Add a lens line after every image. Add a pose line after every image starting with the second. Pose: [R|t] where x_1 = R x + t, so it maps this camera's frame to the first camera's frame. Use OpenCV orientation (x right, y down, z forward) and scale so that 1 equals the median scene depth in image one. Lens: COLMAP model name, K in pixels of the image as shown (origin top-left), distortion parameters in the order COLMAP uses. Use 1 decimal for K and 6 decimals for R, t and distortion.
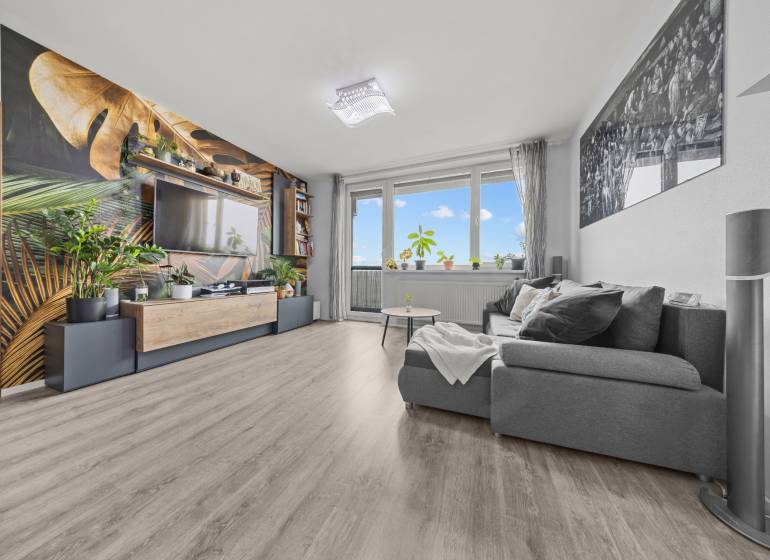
lens RADIAL K [[252.3, 0, 378.7], [0, 252.3, 273.8], [0, 0, 1]] dist [-0.001430, -0.000028]
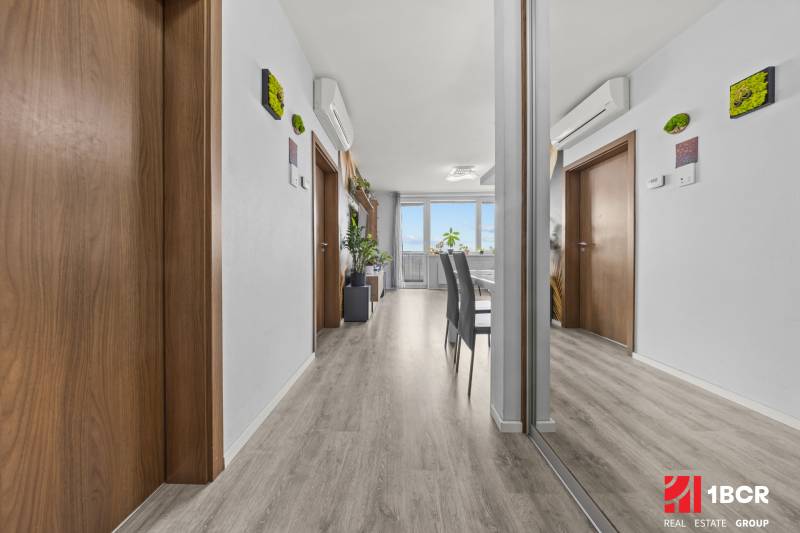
lens RADIAL K [[238.5, 0, 395.8], [0, 238.5, 251.6], [0, 0, 1]] dist [-0.000049, 0.000002]
pose [[0.929377, -0.000729, 0.369131, -1.444703], [0.008483, 0.999776, -0.019384, -0.015922], [-0.369035, 0.021146, 0.929175, -0.657359]]
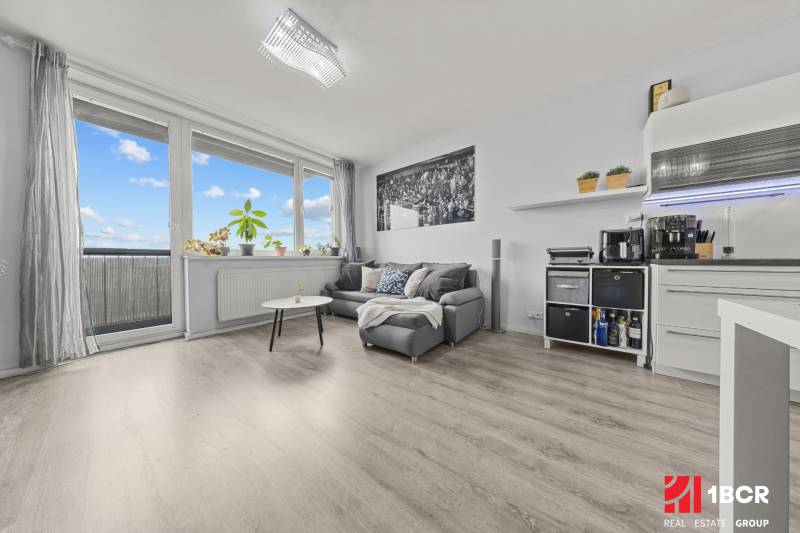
lens RADIAL K [[235.2, 0, 400.7], [0, 235.2, 262.0], [0, 0, 1]] dist [0.000244, 0.000042]
pose [[0.281229, -0.022086, 0.959387, -0.823253], [0.011357, 0.999742, 0.019686, -0.008180], [-0.959574, 0.005360, 0.281407, 0.563050]]
